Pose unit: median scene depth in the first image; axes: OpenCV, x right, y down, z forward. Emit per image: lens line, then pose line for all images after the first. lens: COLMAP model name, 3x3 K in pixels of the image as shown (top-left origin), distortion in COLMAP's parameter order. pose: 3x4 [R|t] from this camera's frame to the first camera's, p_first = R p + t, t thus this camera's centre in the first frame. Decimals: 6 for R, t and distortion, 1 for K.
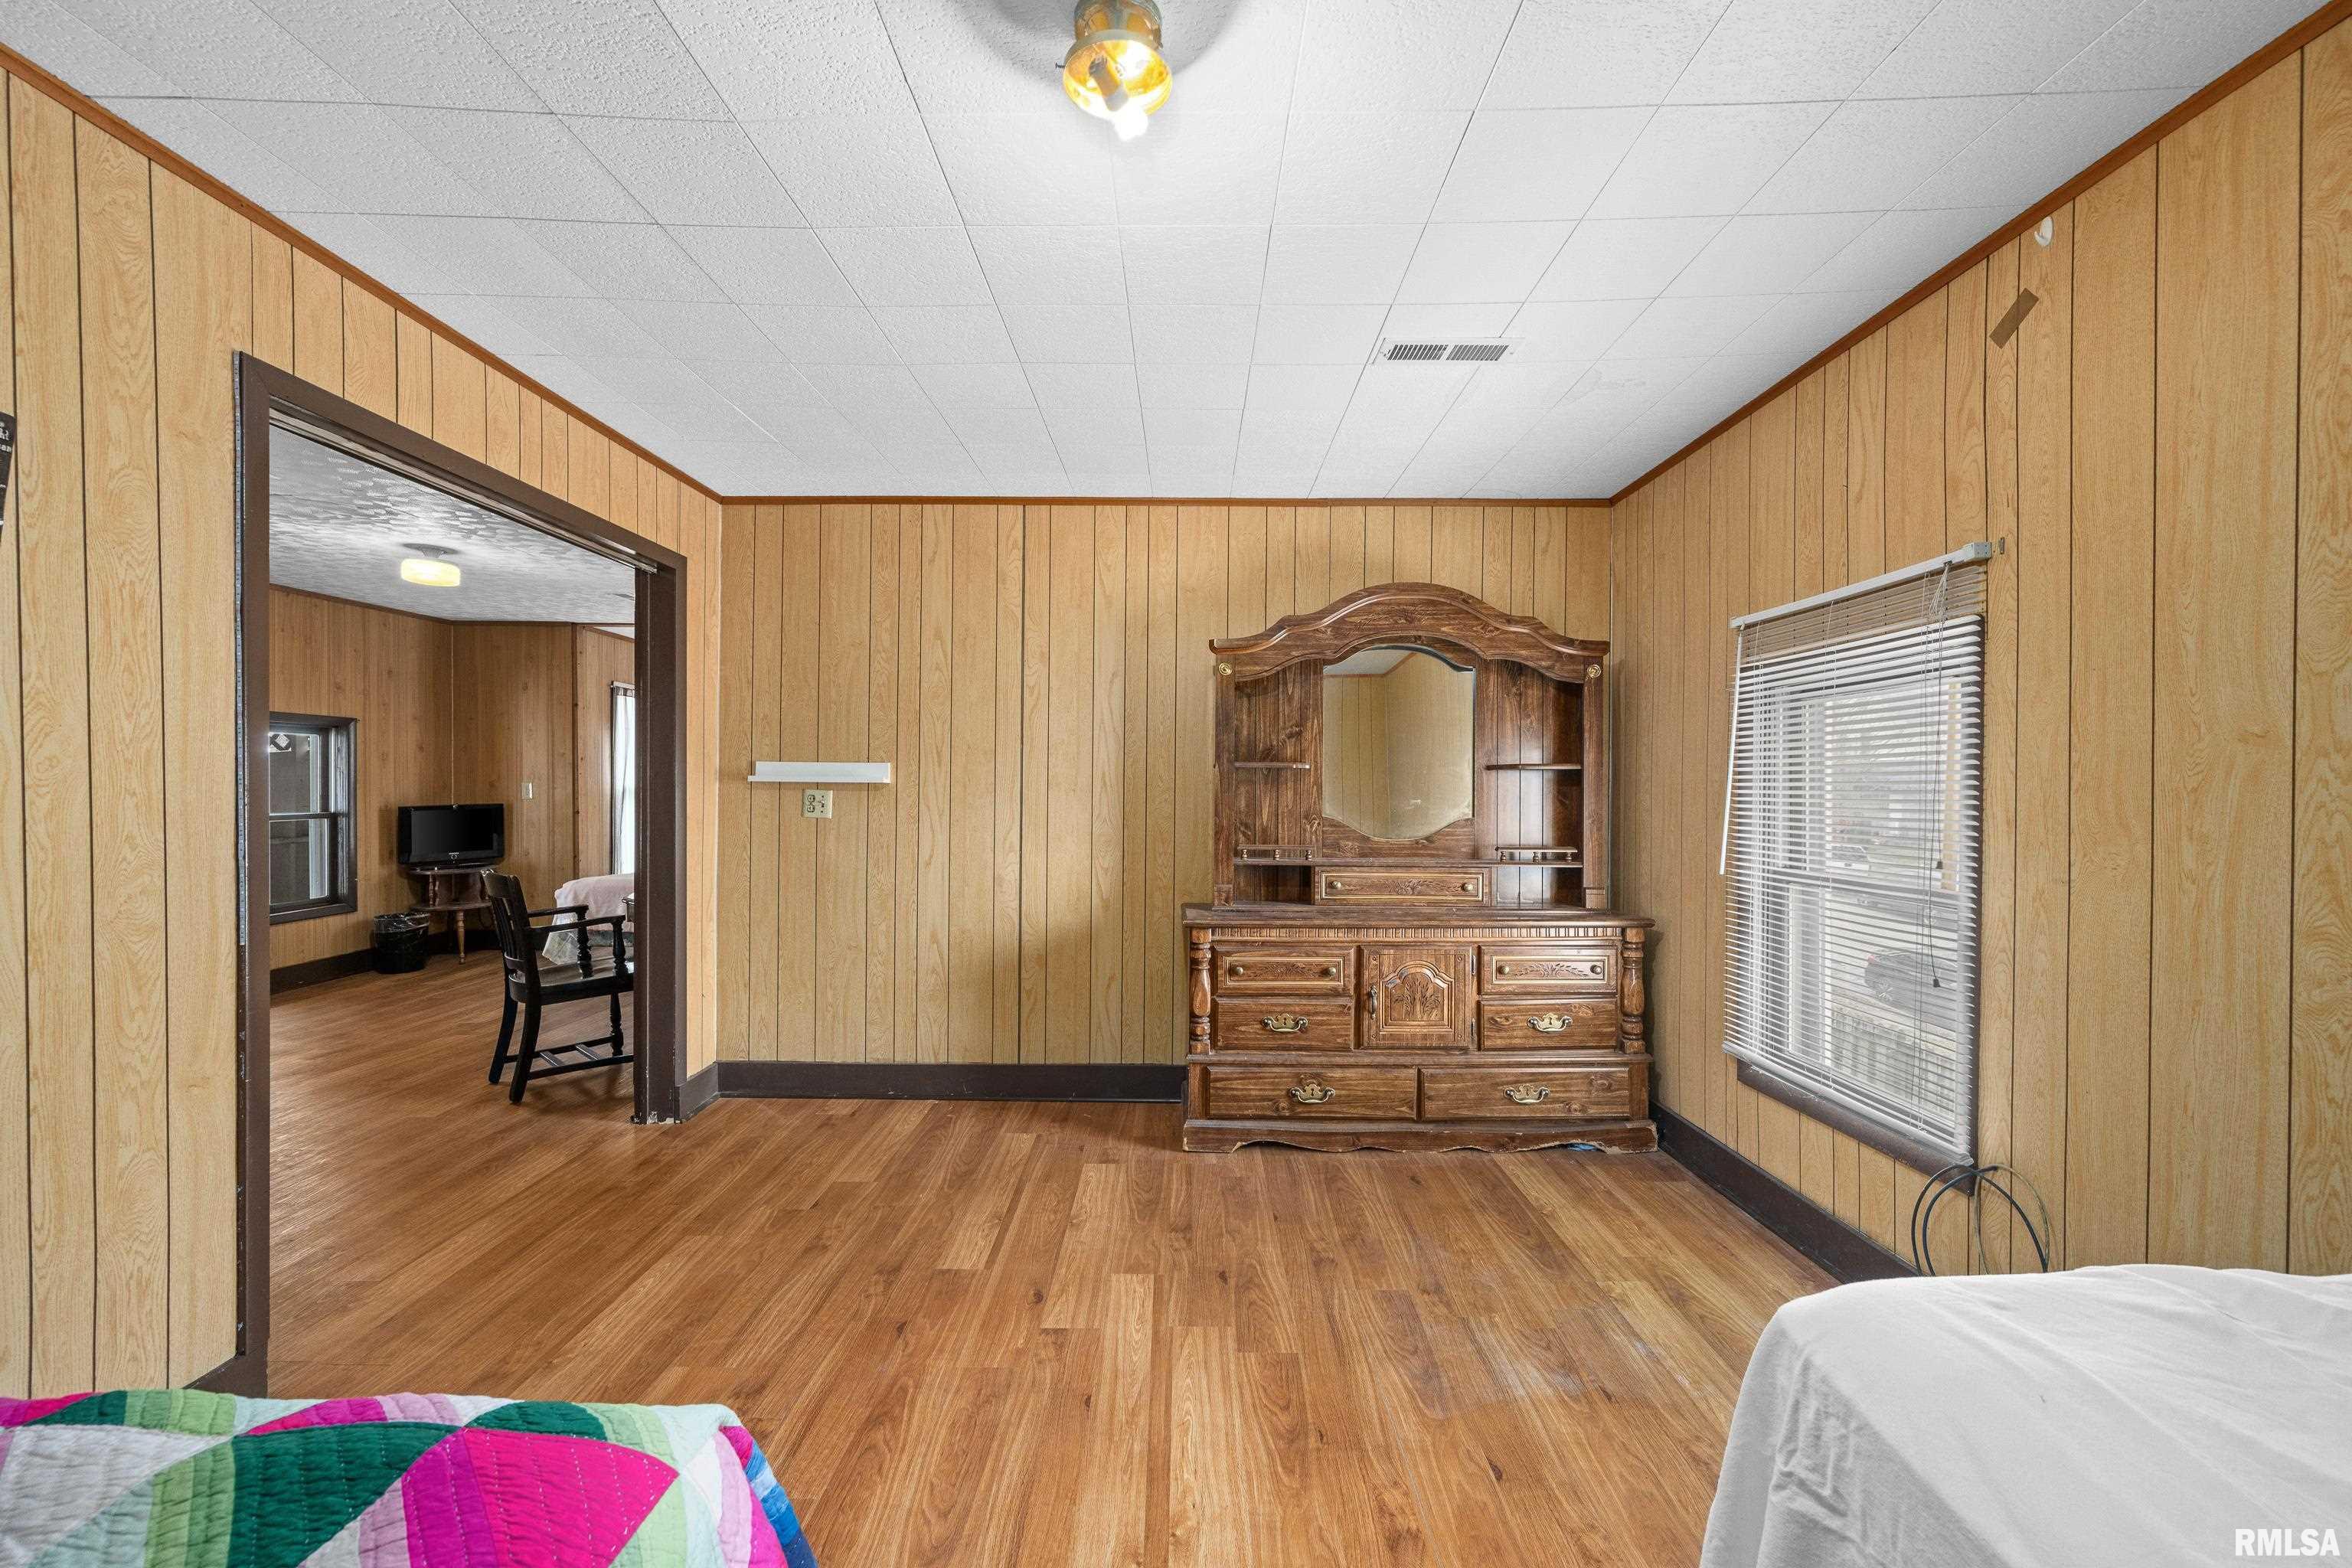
lens RADIAL K [[923.4, 0, 1185.8], [0, 923.4, 791.2], [0, 0, 1]] dist [-0.002169, -0.000293]
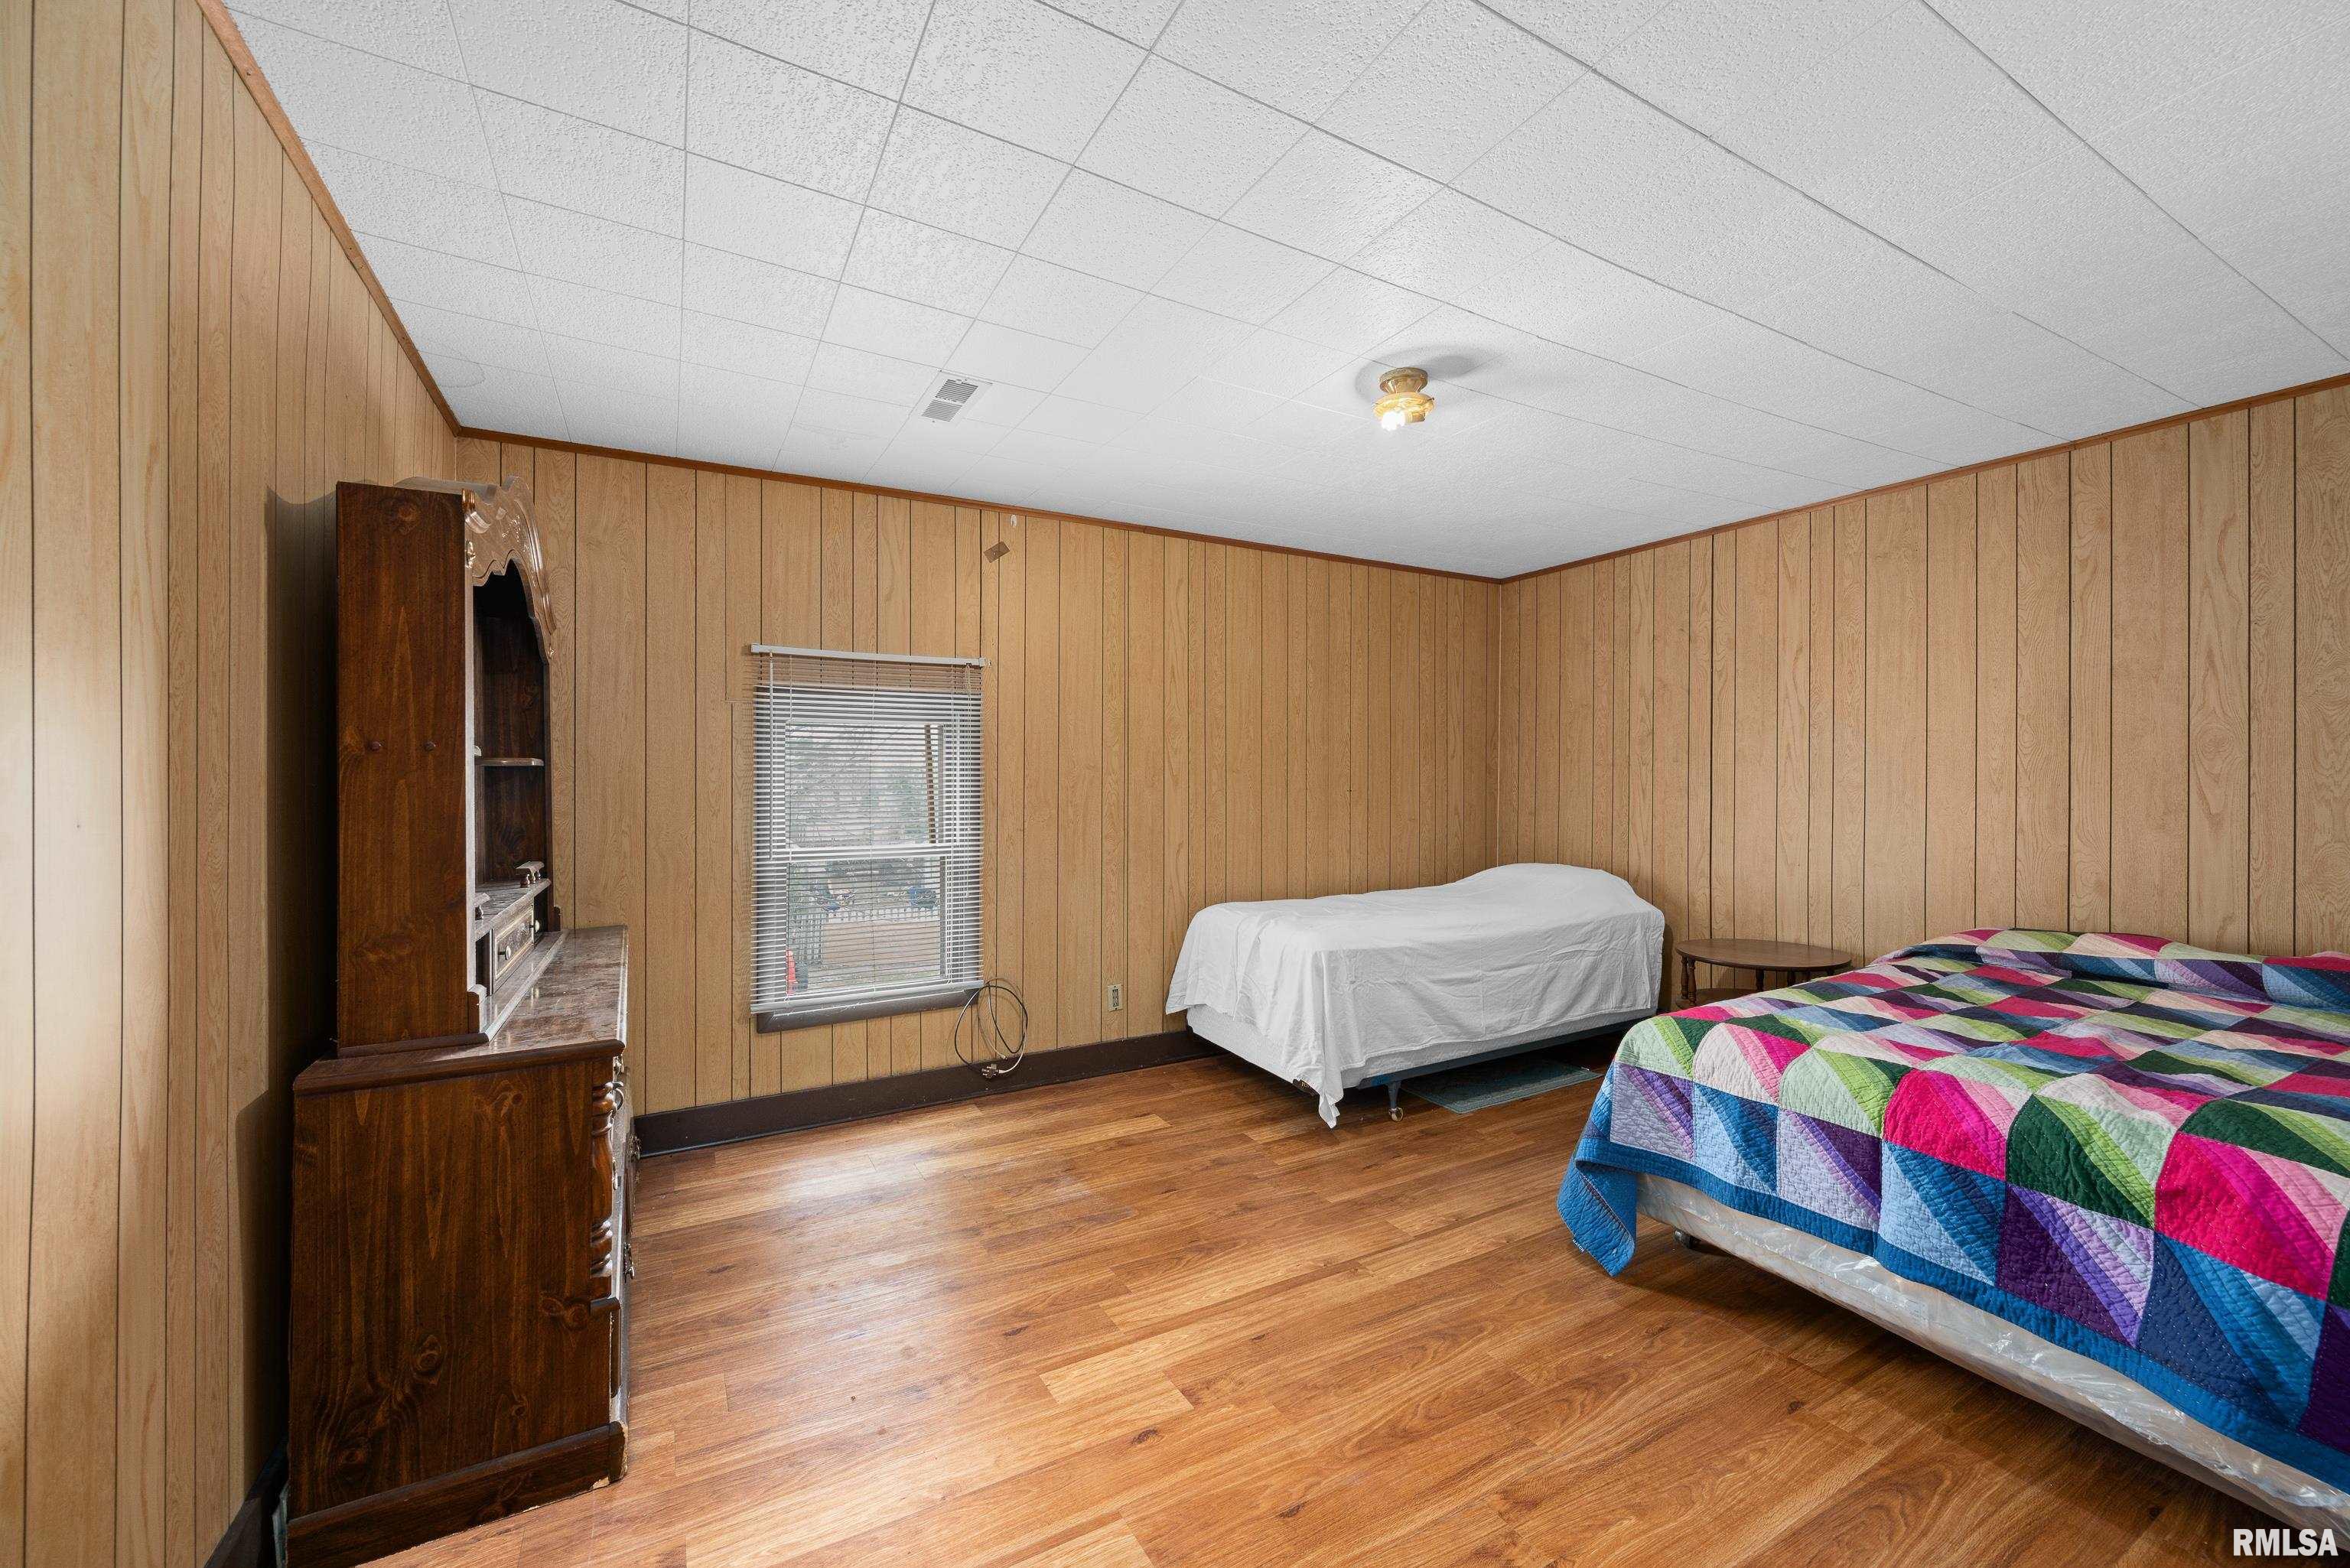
lens RADIAL K [[922.6, 0, 1173.2], [0, 922.6, 776.6], [0, 0, 1]] dist [-0.002169, -0.000293]
pose [[-0.481336, 0.000372, 0.876536, -0.938807], [0.006279, 0.999976, 0.003024, -0.025296], [-0.876514, 0.006959, -0.481326, 1.466286]]
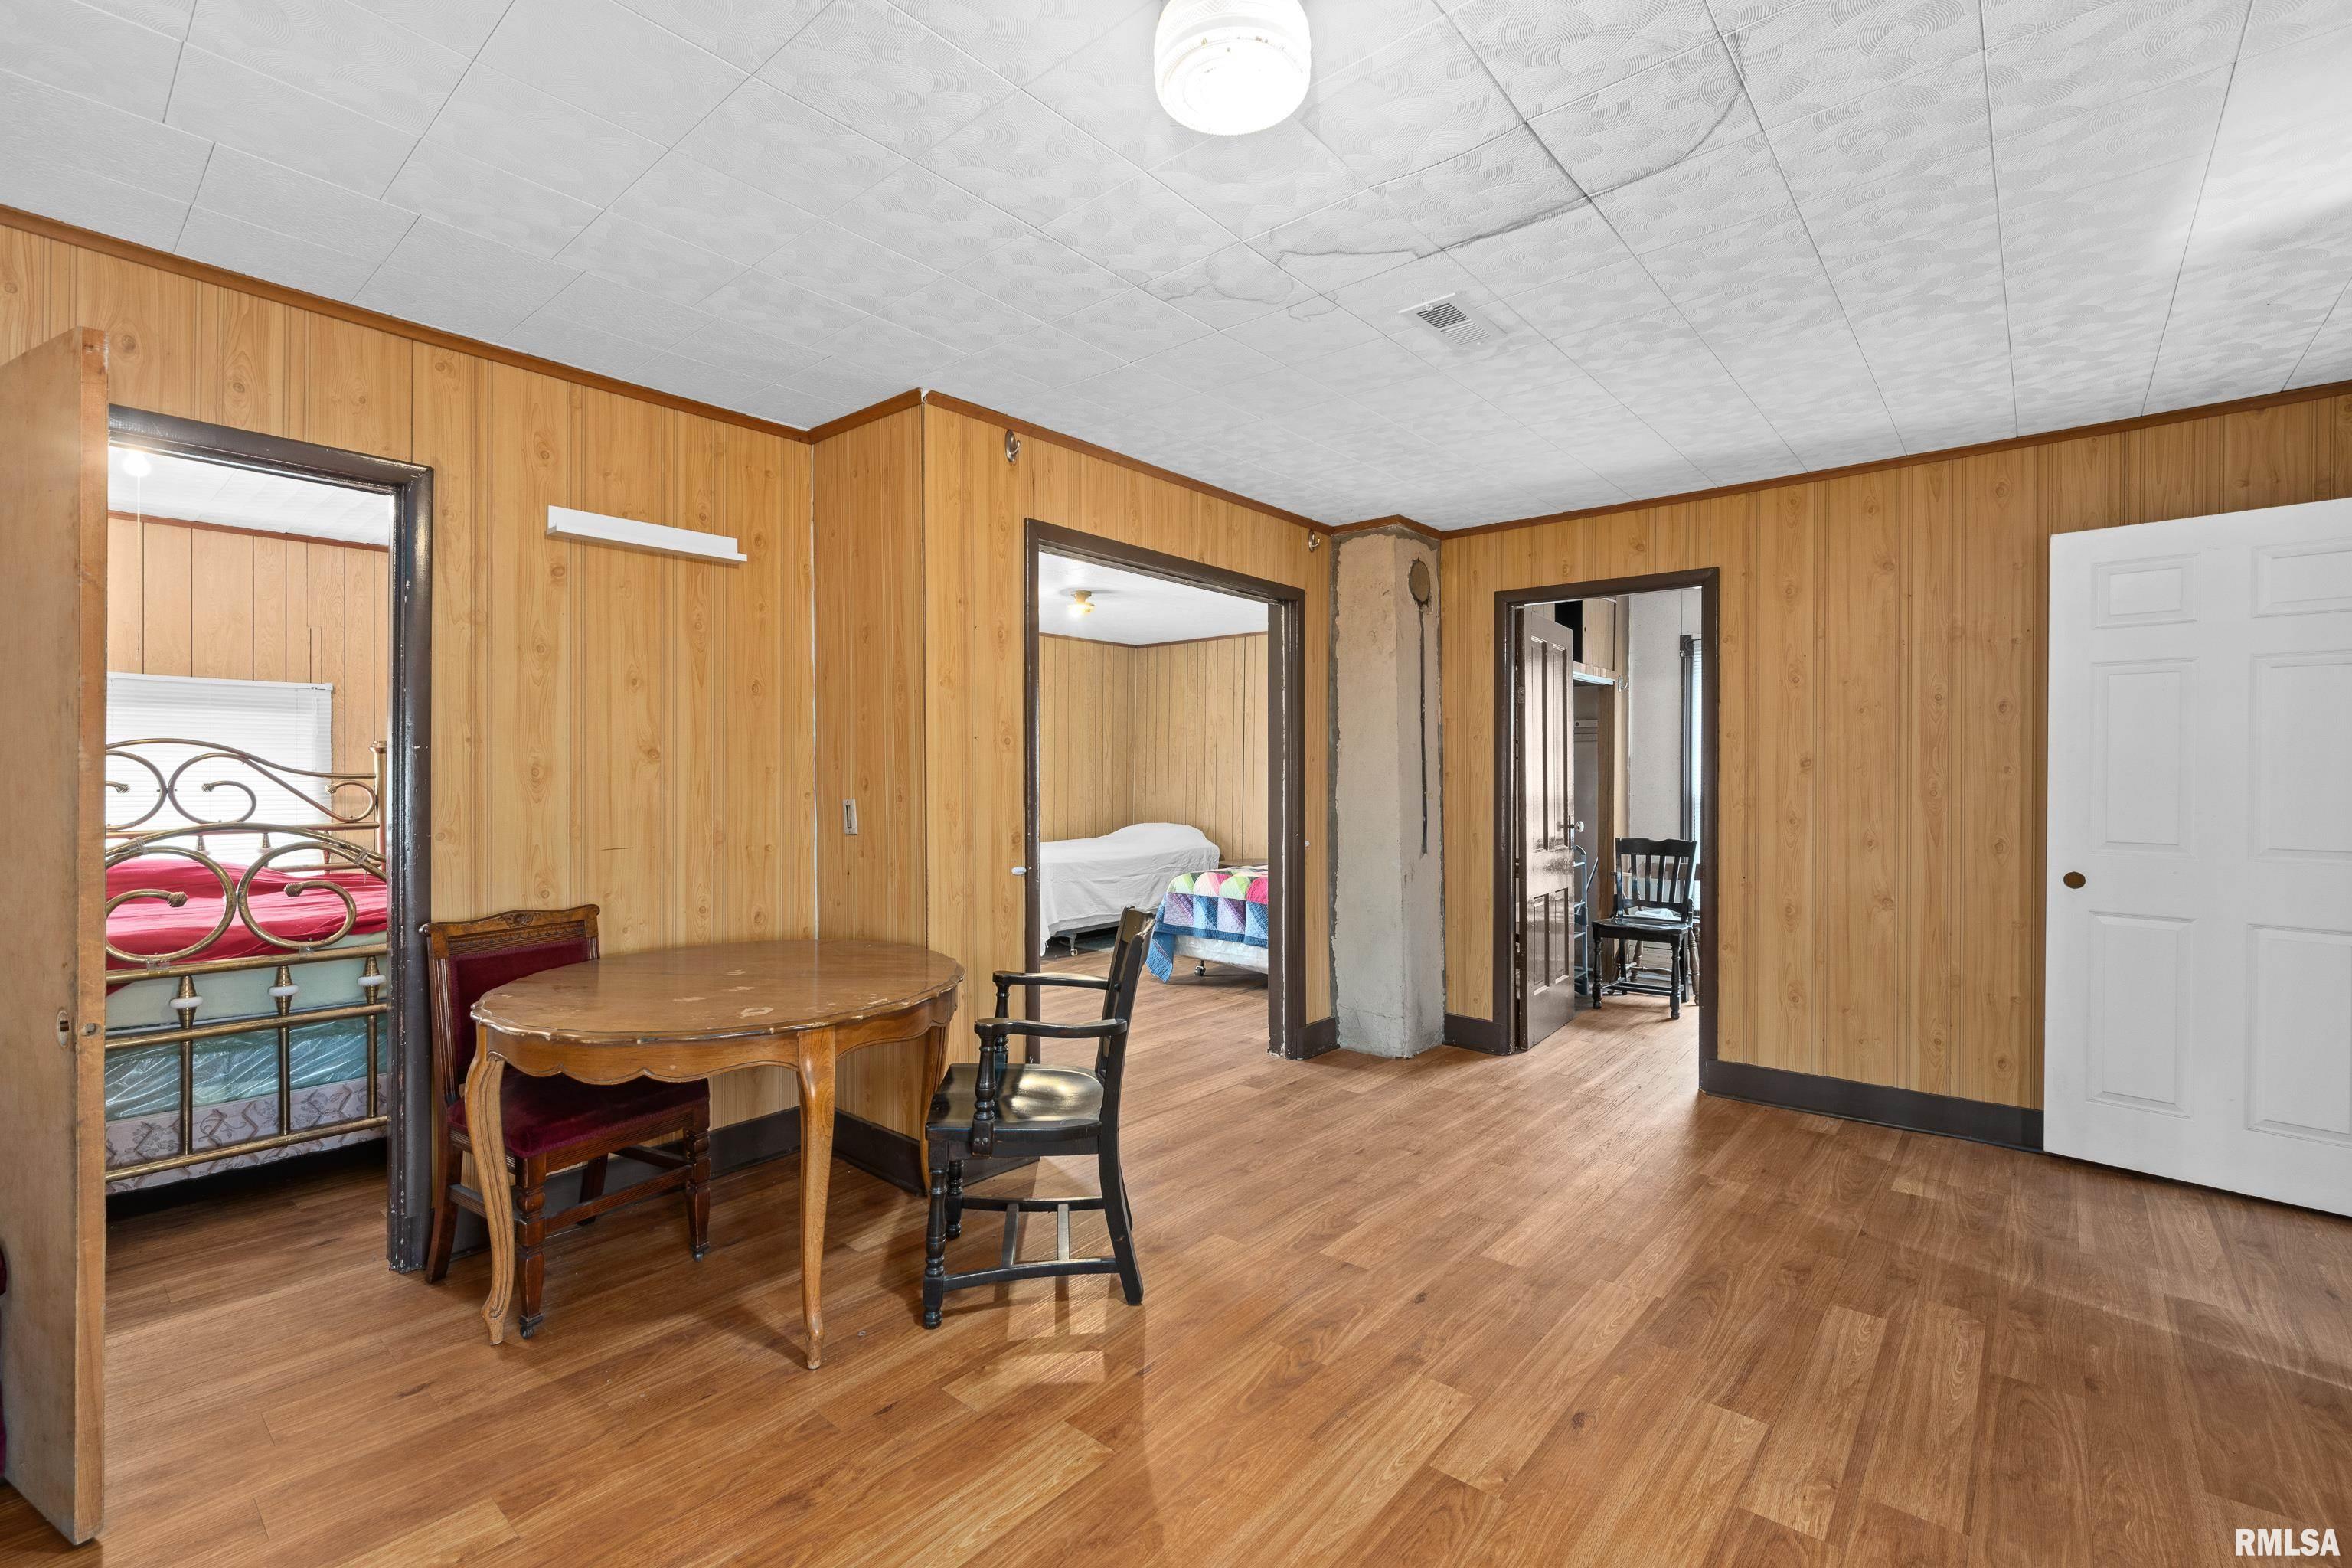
lens RADIAL K [[1009.8, 0, 1172.7], [0, 1009.8, 770.6], [0, 0, 1]] dist [-0.000215, -0.000006]
pose [[-0.753366, -0.006338, 0.657571, -2.500780], [-0.000493, 0.999959, 0.009073, -0.057787], [-0.657601, 0.006511, -0.753338, 2.993517]]
